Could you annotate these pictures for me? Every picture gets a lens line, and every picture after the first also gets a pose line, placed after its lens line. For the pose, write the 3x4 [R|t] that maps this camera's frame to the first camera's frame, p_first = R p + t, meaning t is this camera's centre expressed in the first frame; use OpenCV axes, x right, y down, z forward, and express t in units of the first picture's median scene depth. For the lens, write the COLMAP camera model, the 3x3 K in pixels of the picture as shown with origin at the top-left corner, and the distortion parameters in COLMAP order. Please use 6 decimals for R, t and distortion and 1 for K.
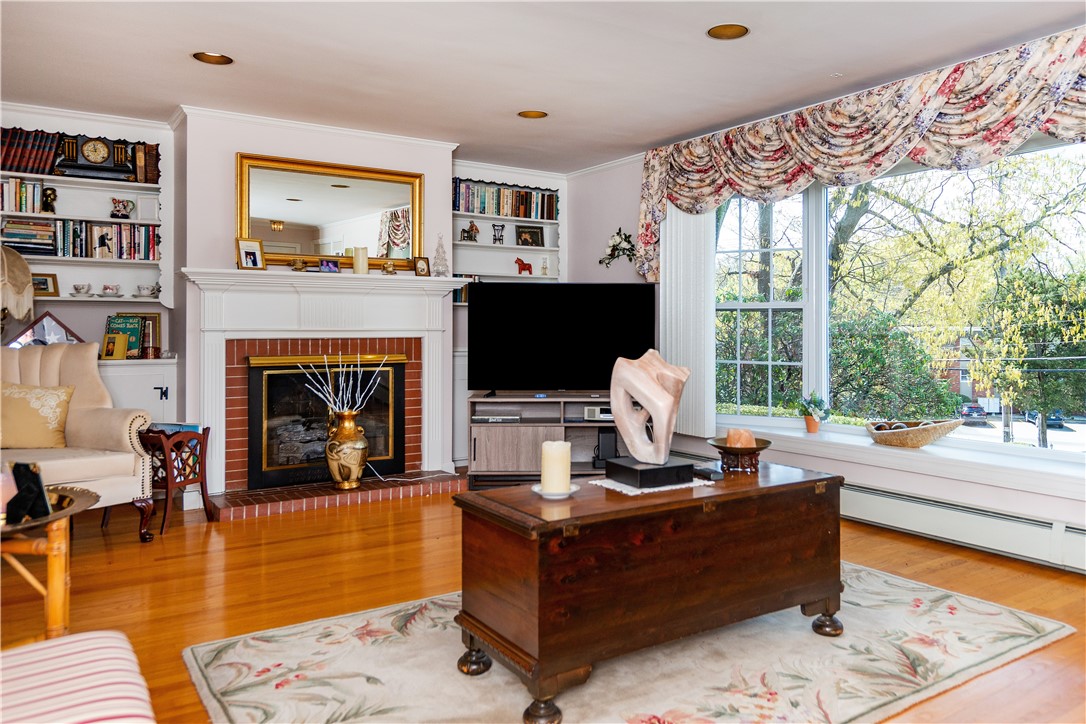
lens RADIAL K [[801.7, 0, 590.5], [0, 801.7, 330.7], [0, 0, 1]] dist [0.005115, -0.002044]
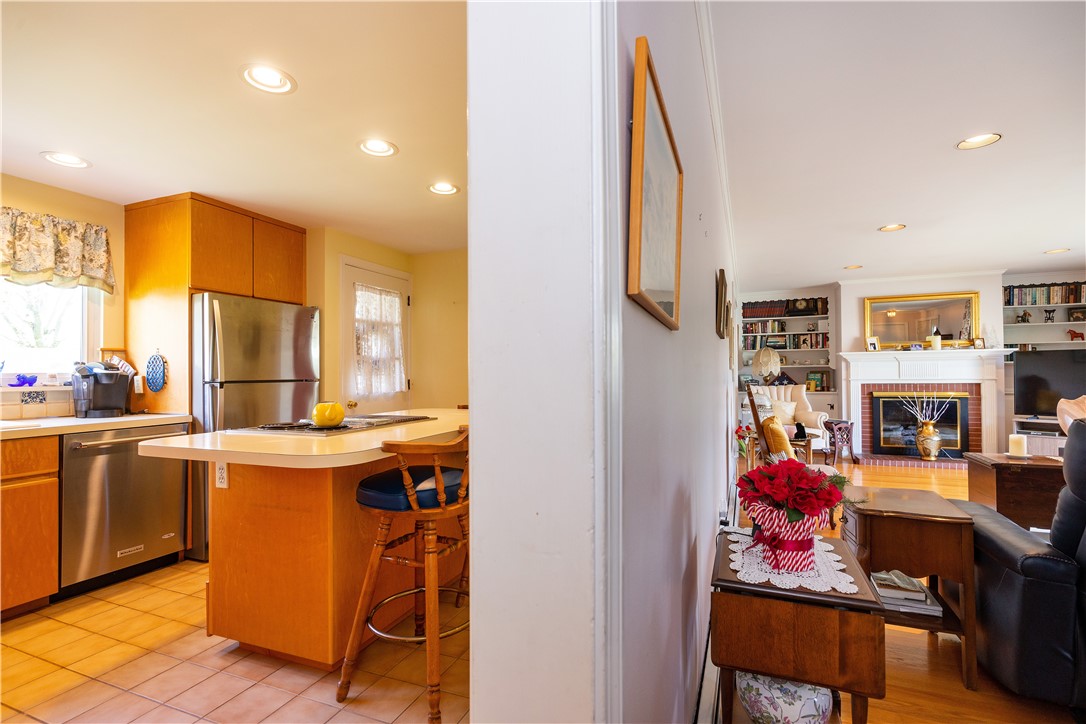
lens RADIAL K [[497.7, 0, 540.0], [0, 497.7, 367.7], [0, 0, 1]] dist [-0.002727, 0.000541]
pose [[0.541285, -0.015496, -0.840696, 0.201361], [0.009126, 0.999880, -0.012554, -0.022525], [0.840789, -0.000877, 0.541362, -0.445431]]
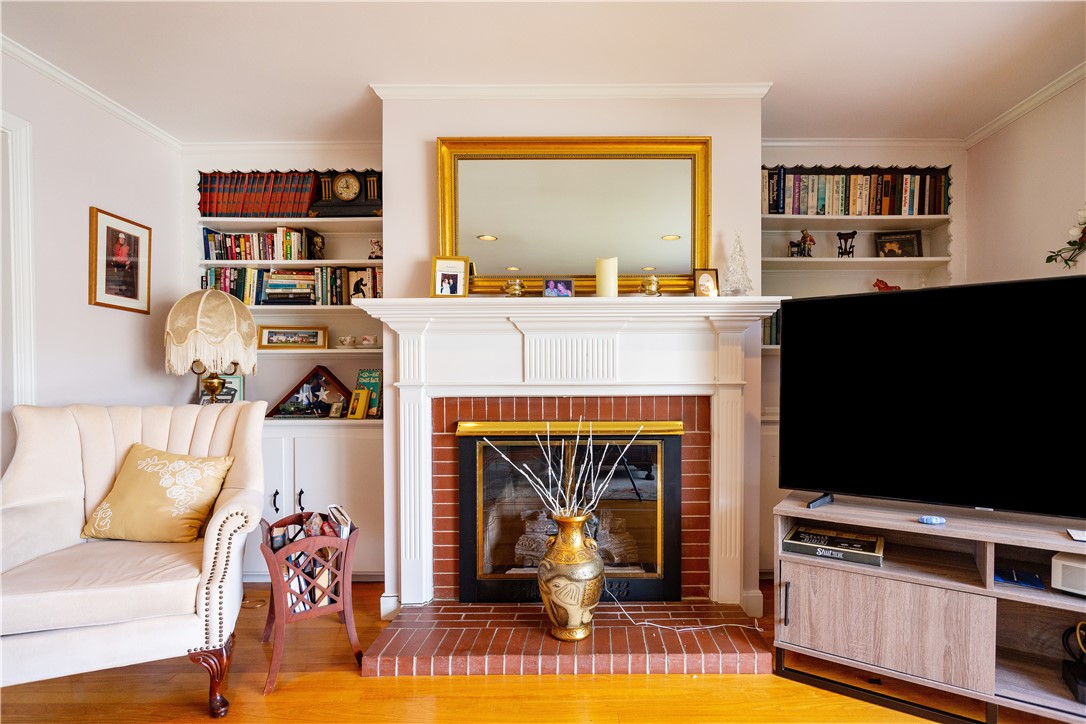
lens RADIAL K [[510.2, 0, 593.3], [0, 510.2, 394.7], [0, 0, 1]] dist [-0.000873, 0.000268]
pose [[0.828438, 0.008206, -0.560021, -0.062142], [0.003067, 0.999811, 0.019187, -0.000405], [0.560073, -0.017613, 0.828256, 0.655955]]
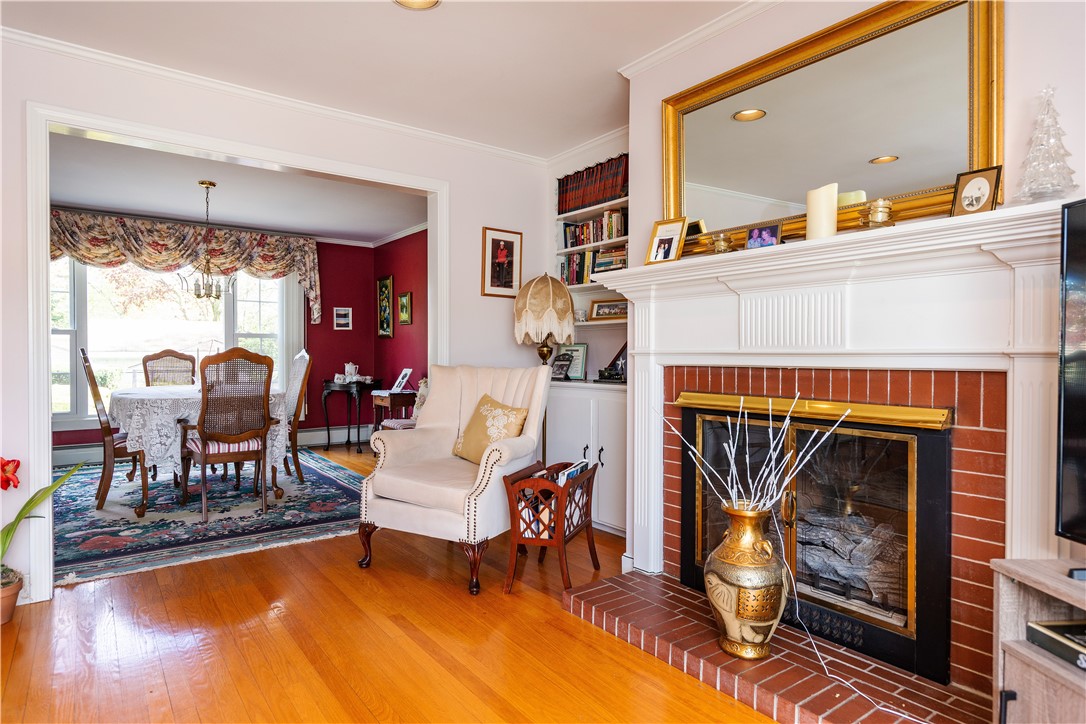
lens RADIAL K [[619.3, 0, 535.6], [0, 619.3, 360.7], [0, 0, 1]] dist [0.002258, 0.000786]
pose [[0.037396, 0.011244, -0.999237, 0.096693], [-0.001815, 0.999936, 0.011184, 0.000212], [0.999299, 0.001395, 0.037414, 0.818539]]
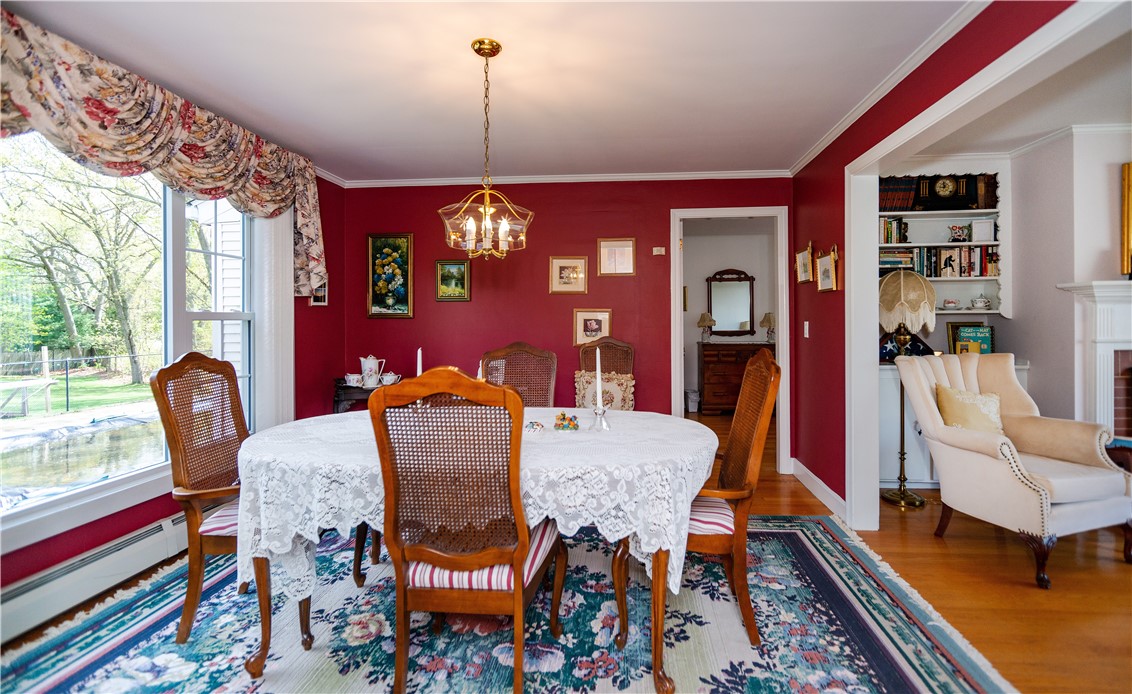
lens RADIAL K [[526.1, 0, 588.7], [0, 526.1, 318.6], [0, 0, 1]] dist [-0.016806, 0.007389]
pose [[0.780205, -0.004745, -0.625505, -0.528752], [0.006713, 0.999977, 0.000786, -0.032615], [0.625487, -0.004812, 0.780219, 0.068586]]
